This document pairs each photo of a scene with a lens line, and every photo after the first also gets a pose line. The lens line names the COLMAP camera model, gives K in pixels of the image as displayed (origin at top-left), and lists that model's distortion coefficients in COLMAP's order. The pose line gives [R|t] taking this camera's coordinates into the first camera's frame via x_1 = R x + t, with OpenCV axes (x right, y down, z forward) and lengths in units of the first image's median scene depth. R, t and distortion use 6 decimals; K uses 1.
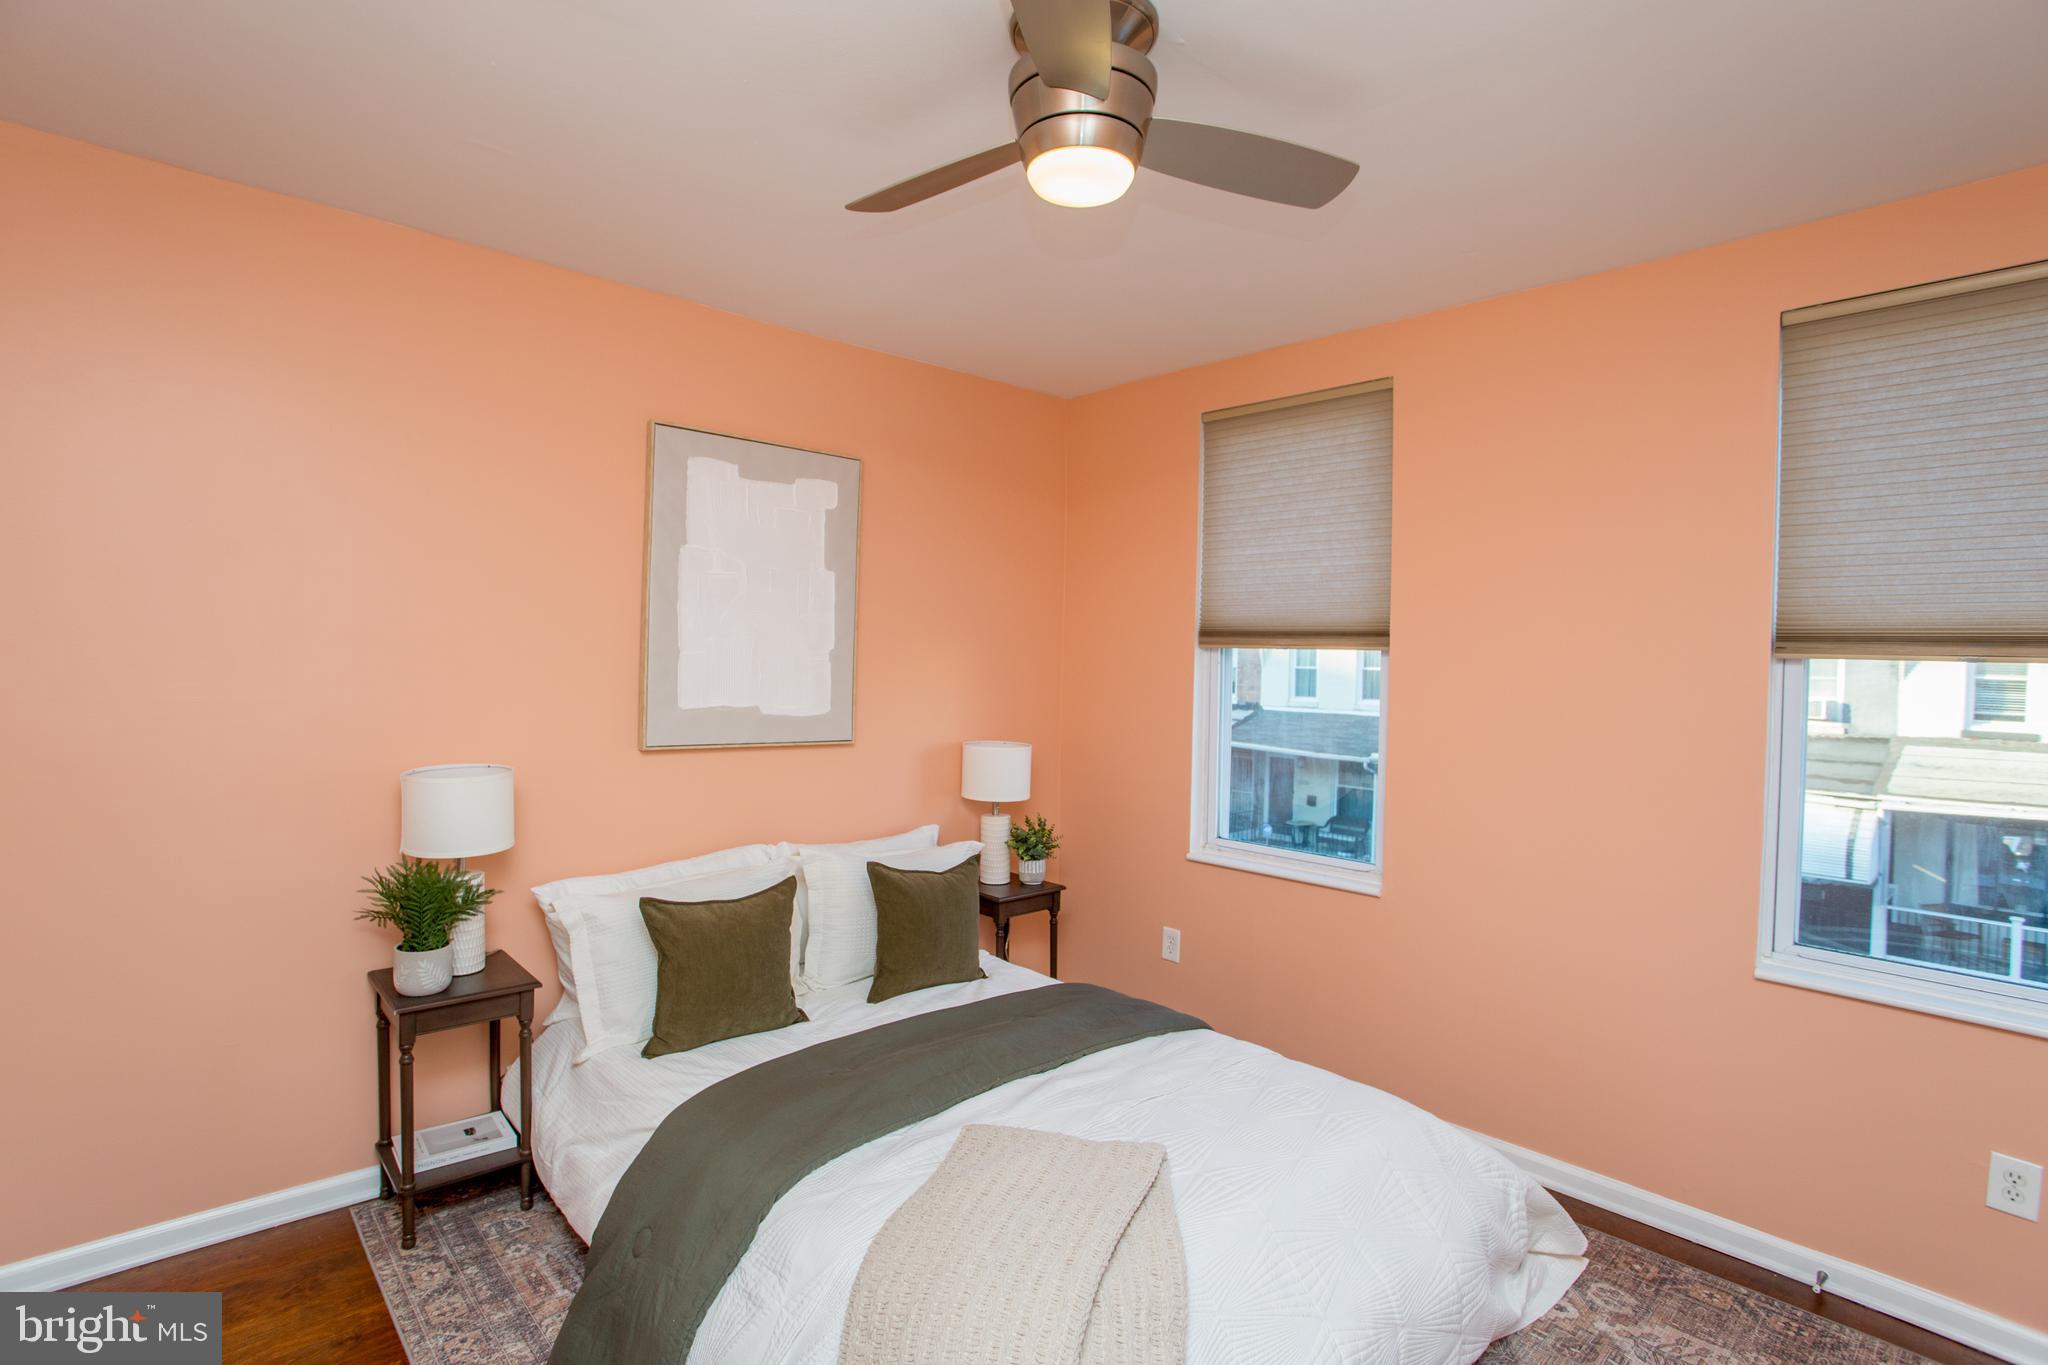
lens RADIAL K [[1002.1, 0, 1023.3], [0, 1002.1, 672.8], [0, 0, 1]] dist [-0.074525, 0.033344]
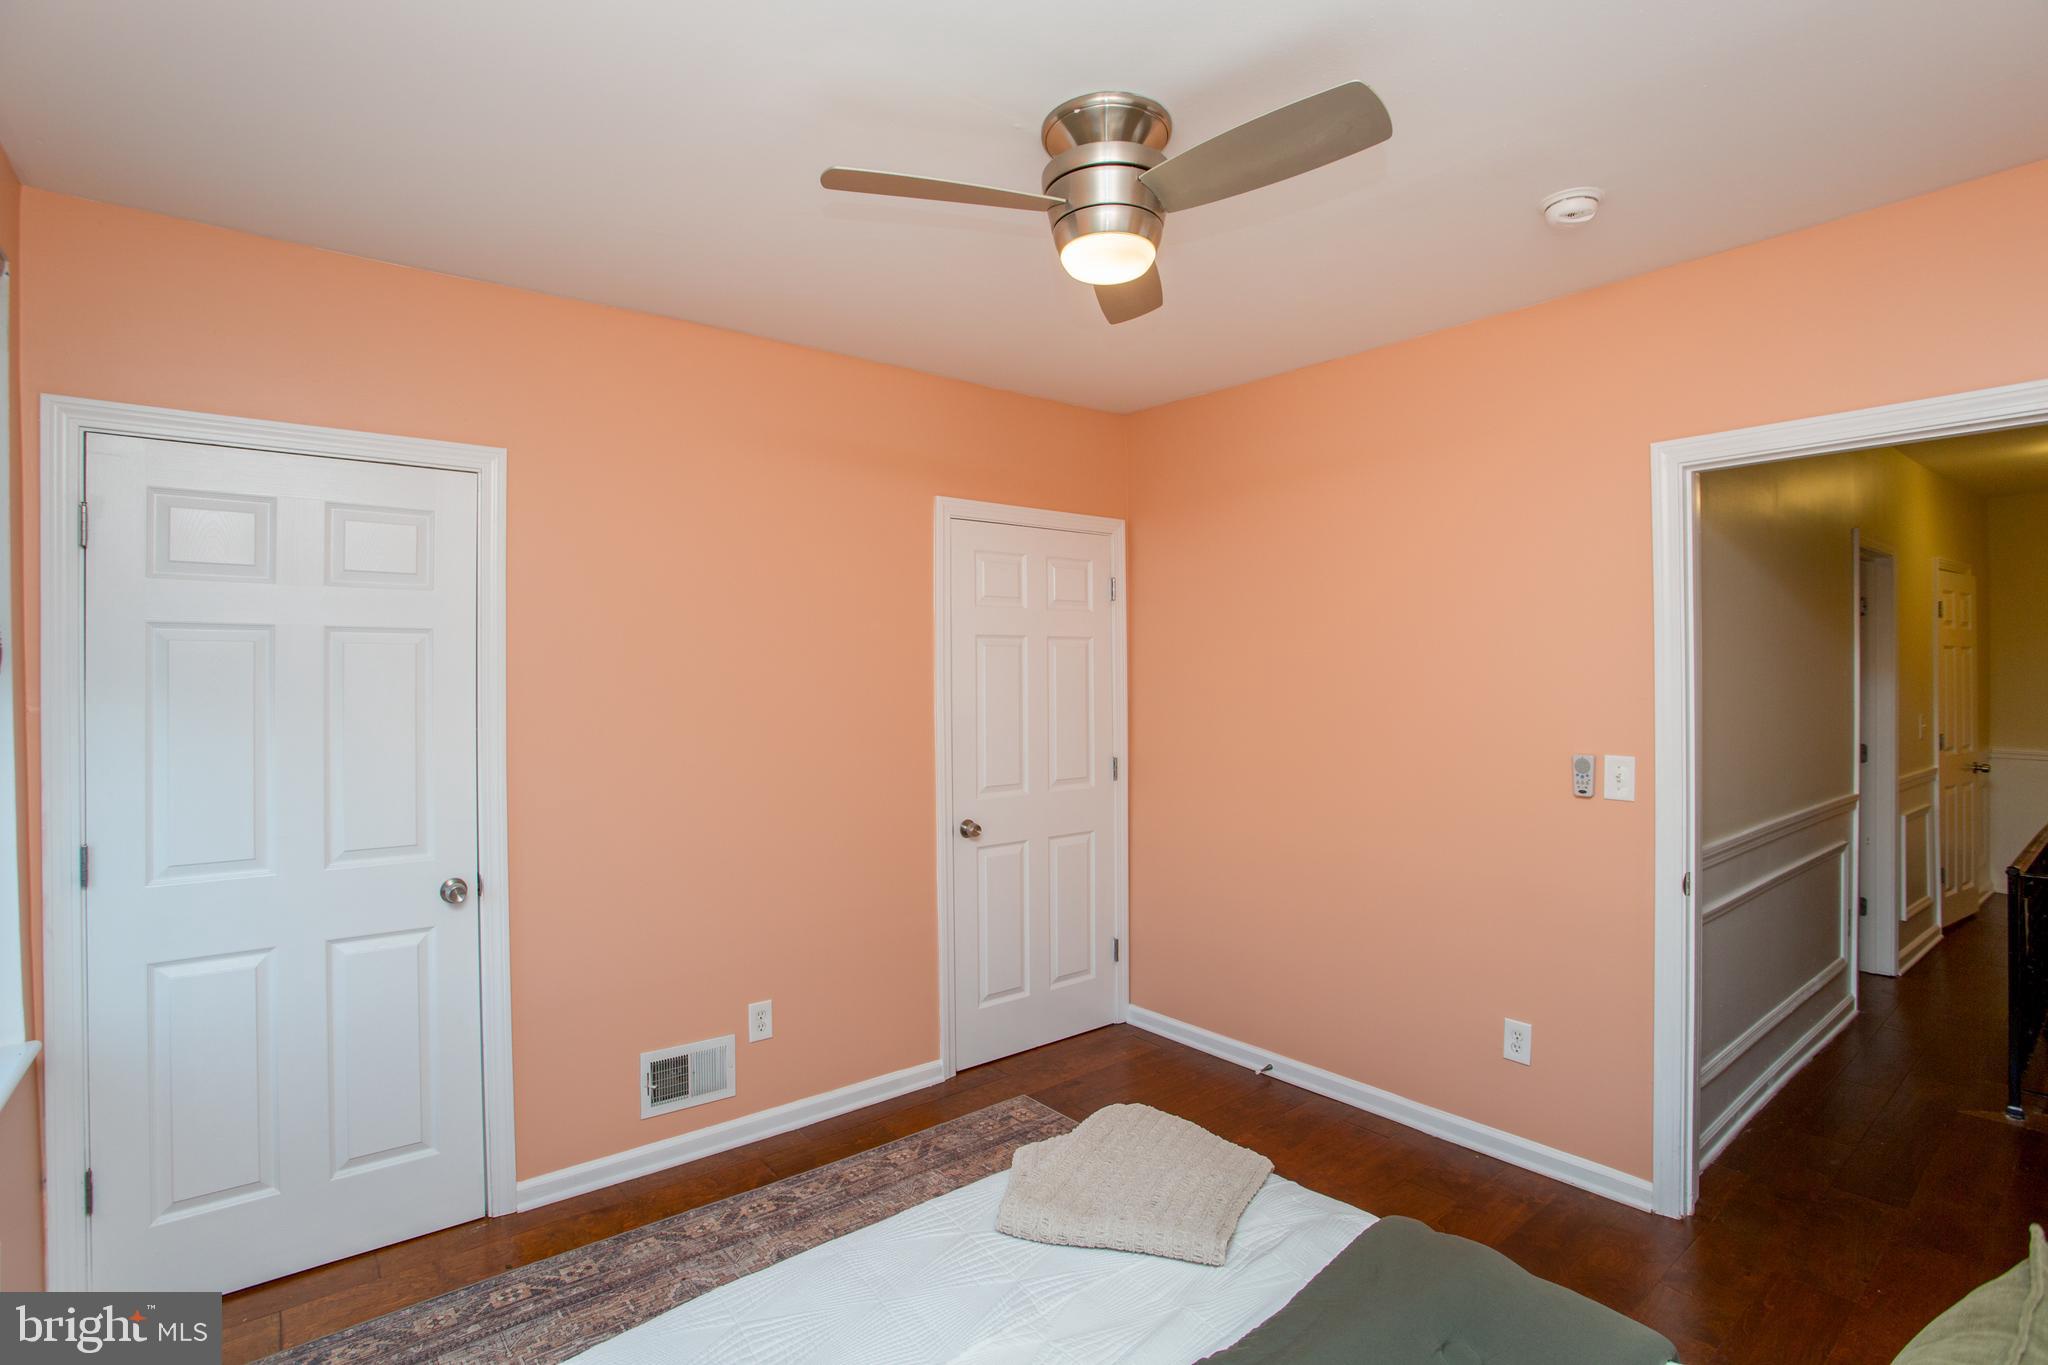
lens RADIAL K [[992.1, 0, 1011.7], [0, 992.1, 673.9], [0, 0, 1]] dist [-0.075969, 0.035015]
pose [[-0.997419, -0.013958, 0.070431, 0.044172], [-0.013124, 0.999838, 0.012288, -0.020779], [-0.070591, 0.011332, -0.997441, 1.137749]]
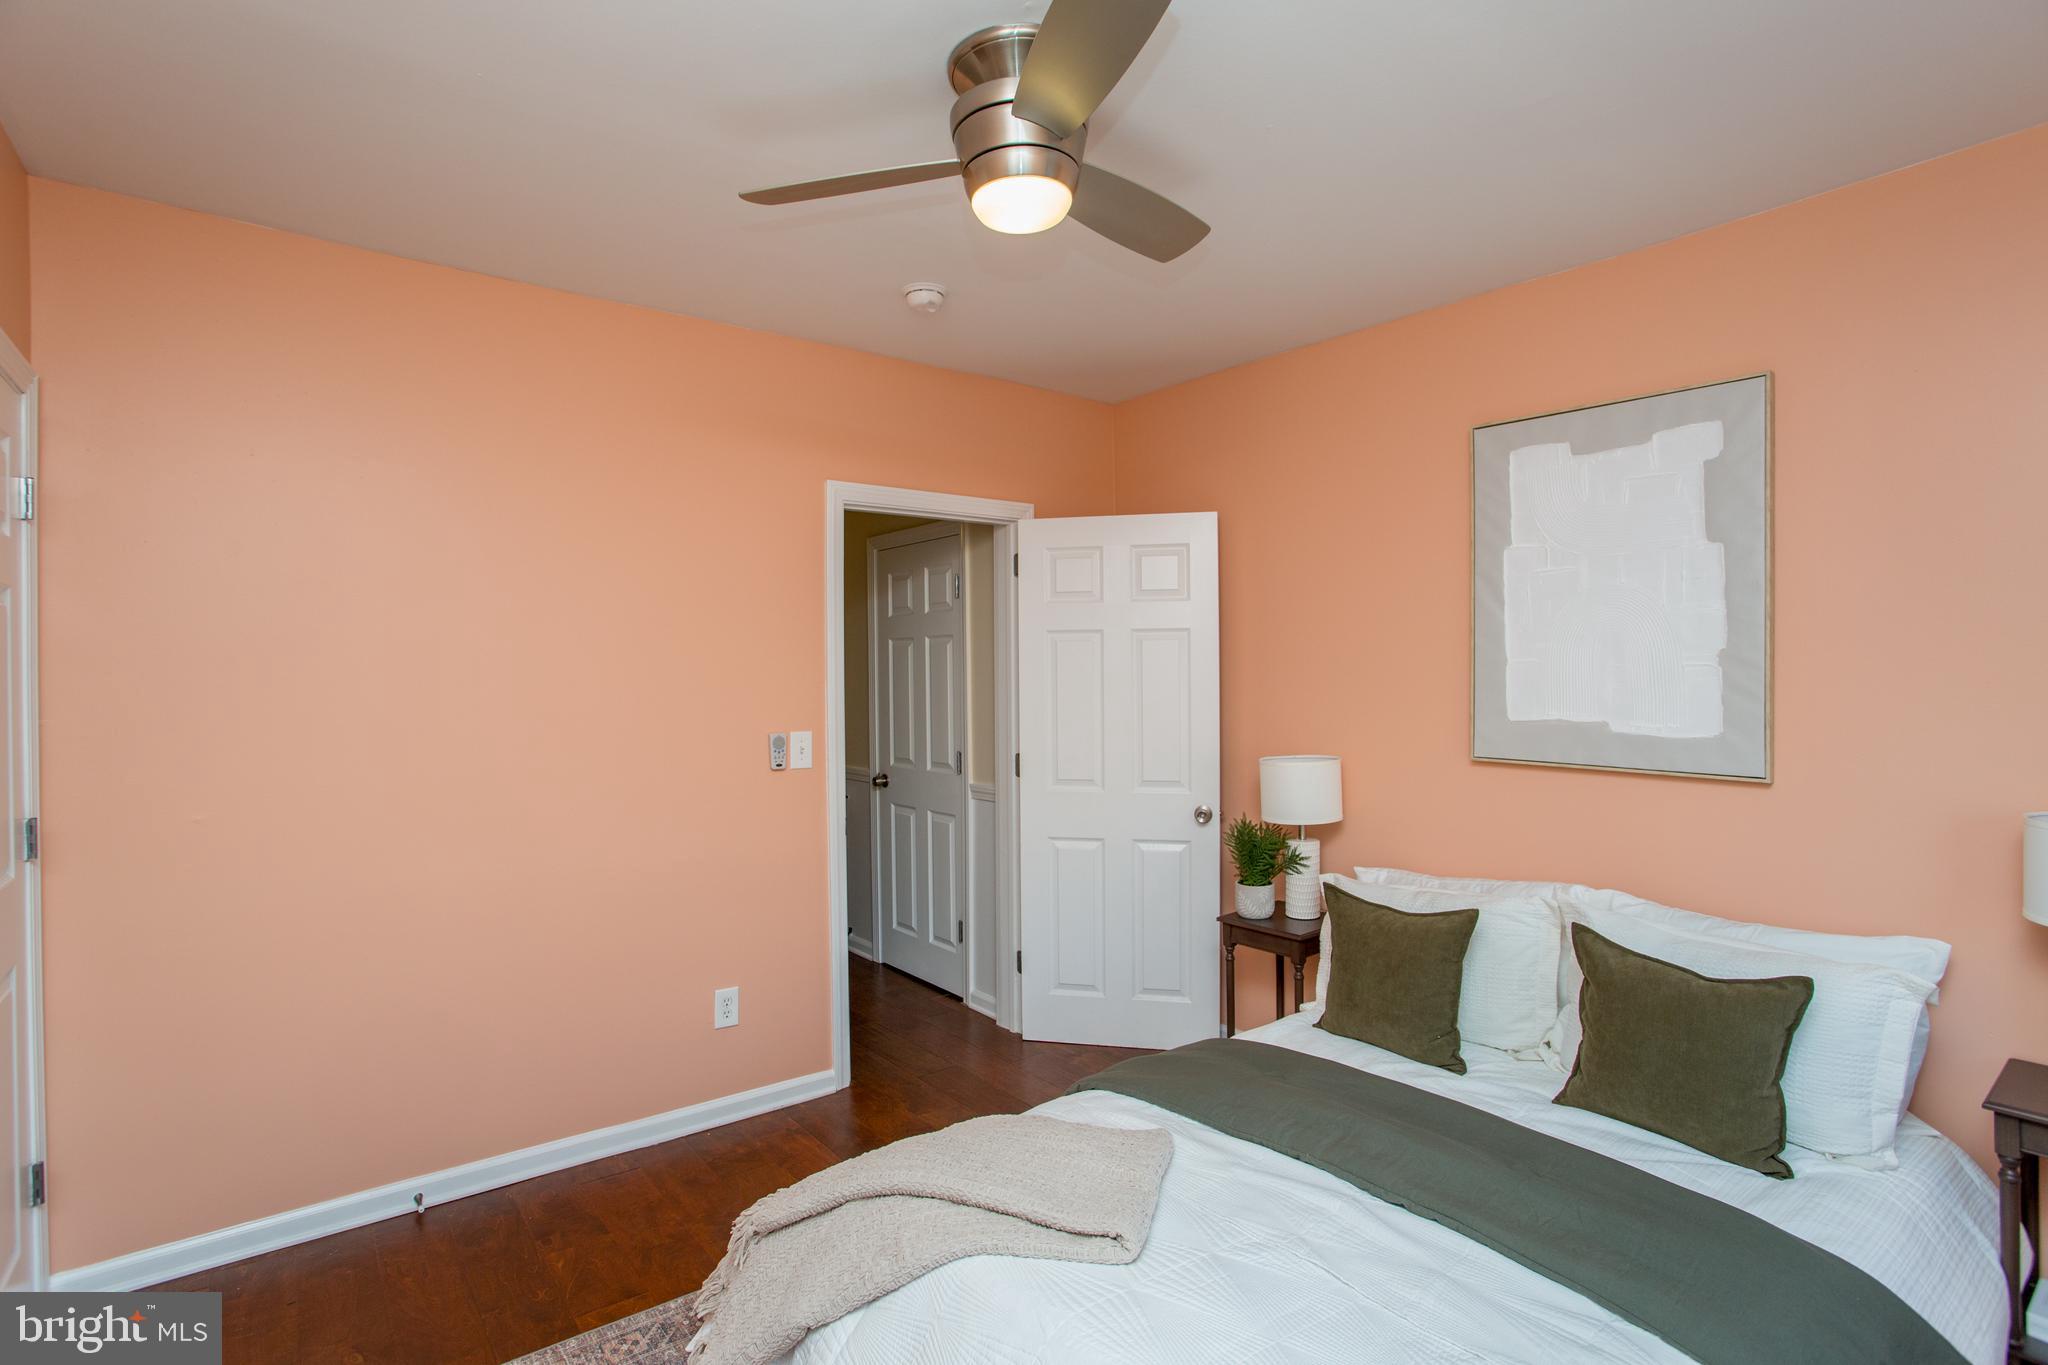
lens RADIAL K [[992.1, 0, 1011.7], [0, 992.1, 673.9], [0, 0, 1]] dist [-0.075969, 0.035015]
pose [[-0.089197, -0.019828, -0.995817, 0.582933], [-0.005622, 0.999796, -0.019404, 0.011902], [0.995998, 0.003867, -0.089291, 0.577558]]
